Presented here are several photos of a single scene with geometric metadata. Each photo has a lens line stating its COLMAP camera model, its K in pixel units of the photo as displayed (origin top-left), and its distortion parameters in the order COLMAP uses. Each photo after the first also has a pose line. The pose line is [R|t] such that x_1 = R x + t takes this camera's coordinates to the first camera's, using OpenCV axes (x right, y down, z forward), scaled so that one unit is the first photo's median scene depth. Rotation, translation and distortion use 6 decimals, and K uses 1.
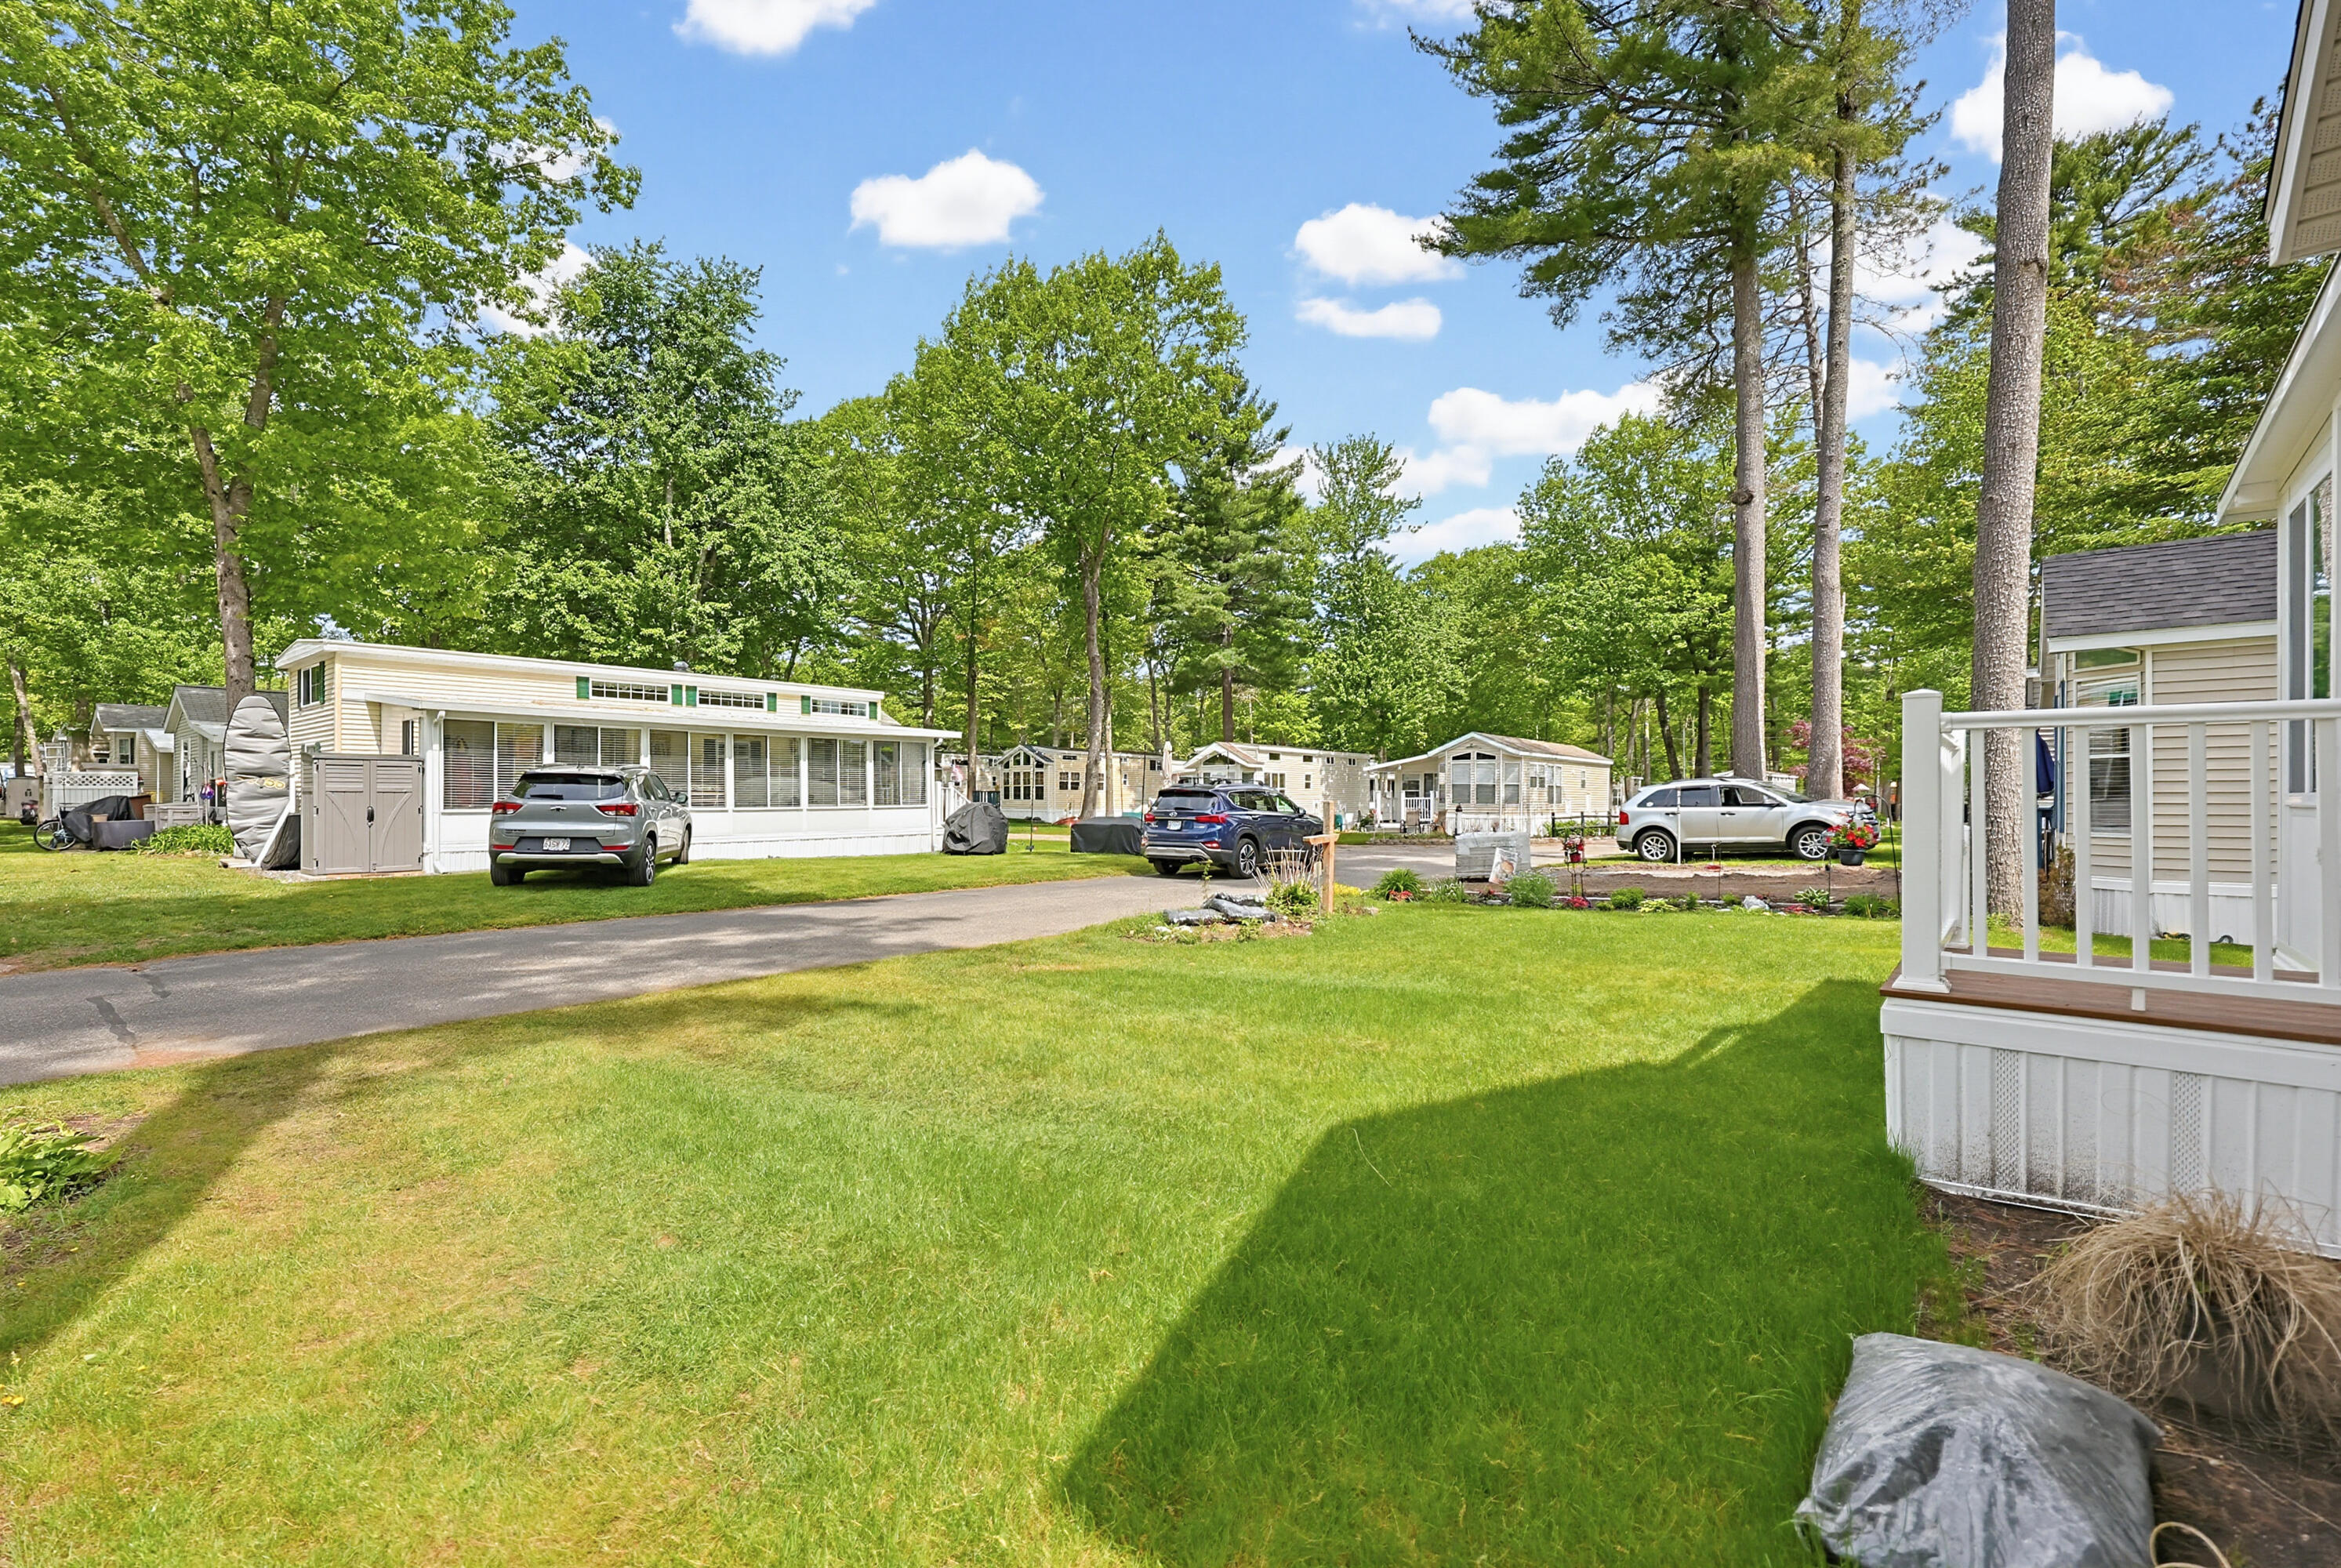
lens RADIAL K [[1007.2, 0, 1171.8], [0, 1007.2, 795.6], [0, 0, 1]] dist [0.004815, -0.001265]
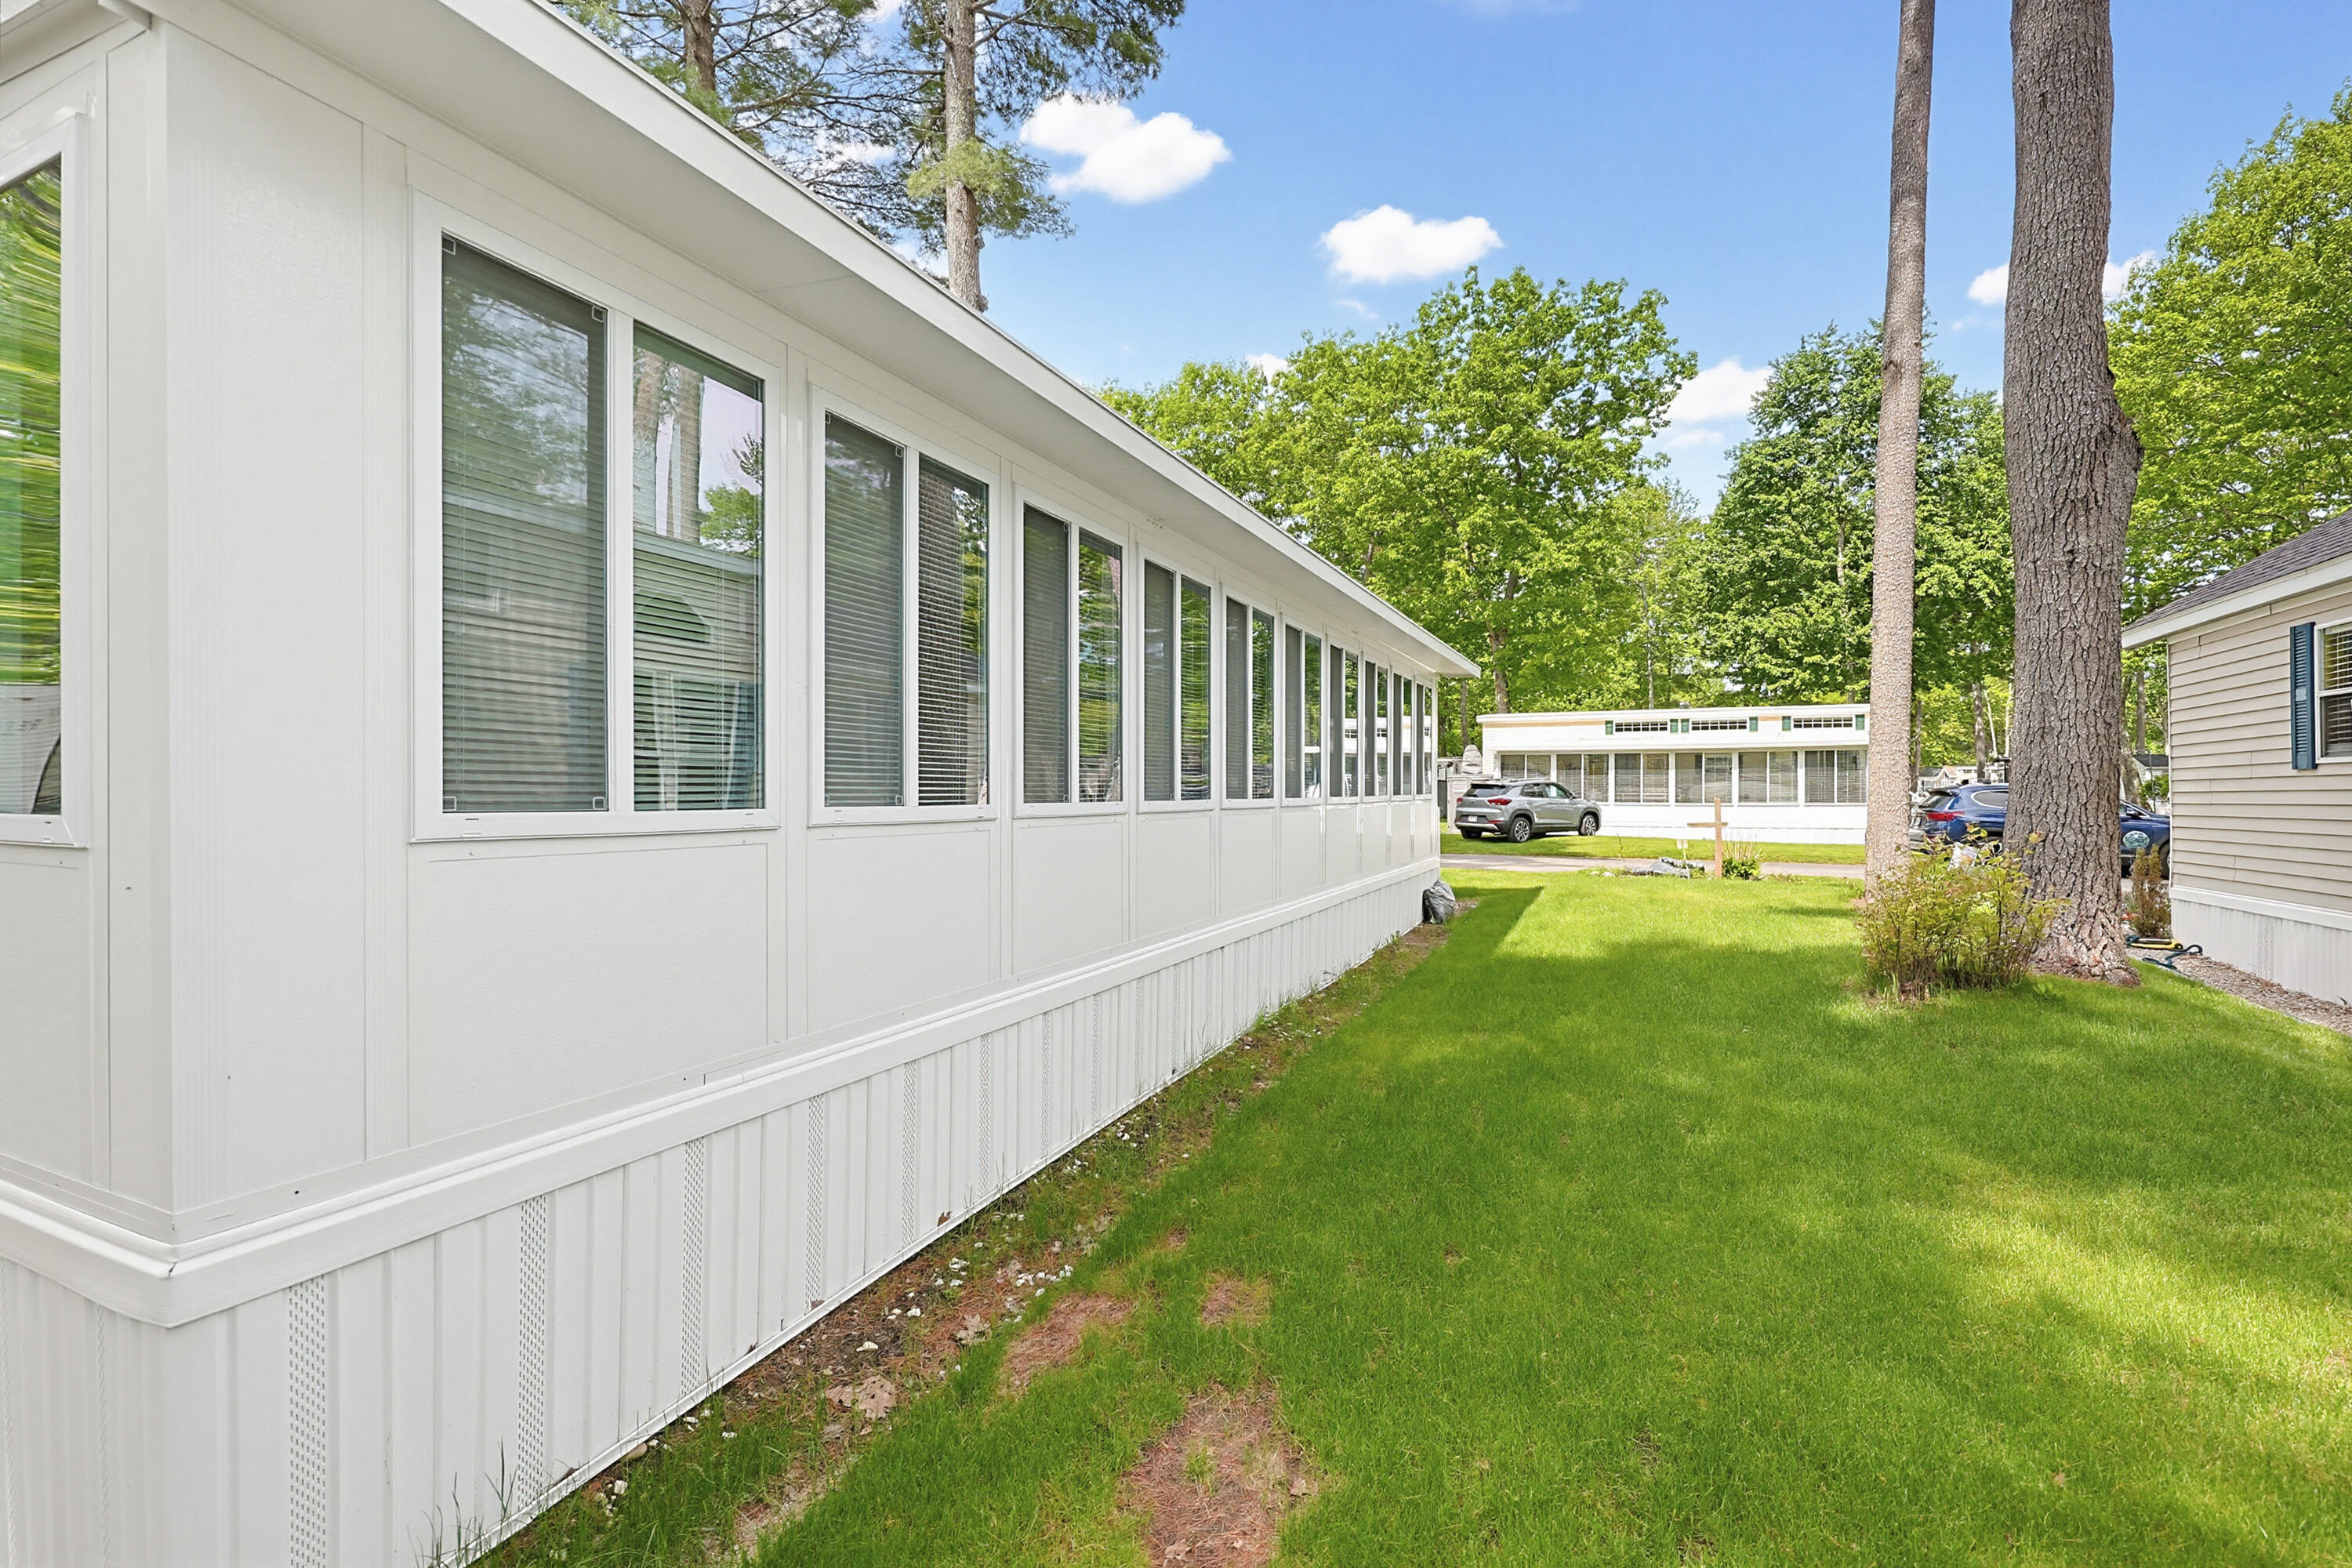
lens RADIAL K [[1012.0, 0, 1194.9], [0, 1012.0, 793.7], [0, 0, 1]] dist [0.004815, -0.001265]
pose [[0.297687, -0.006004, -0.954645, 0.633208], [0.000794, 0.999981, -0.006041, 0.005125], [0.954663, 0.001040, 0.297687, -0.082586]]
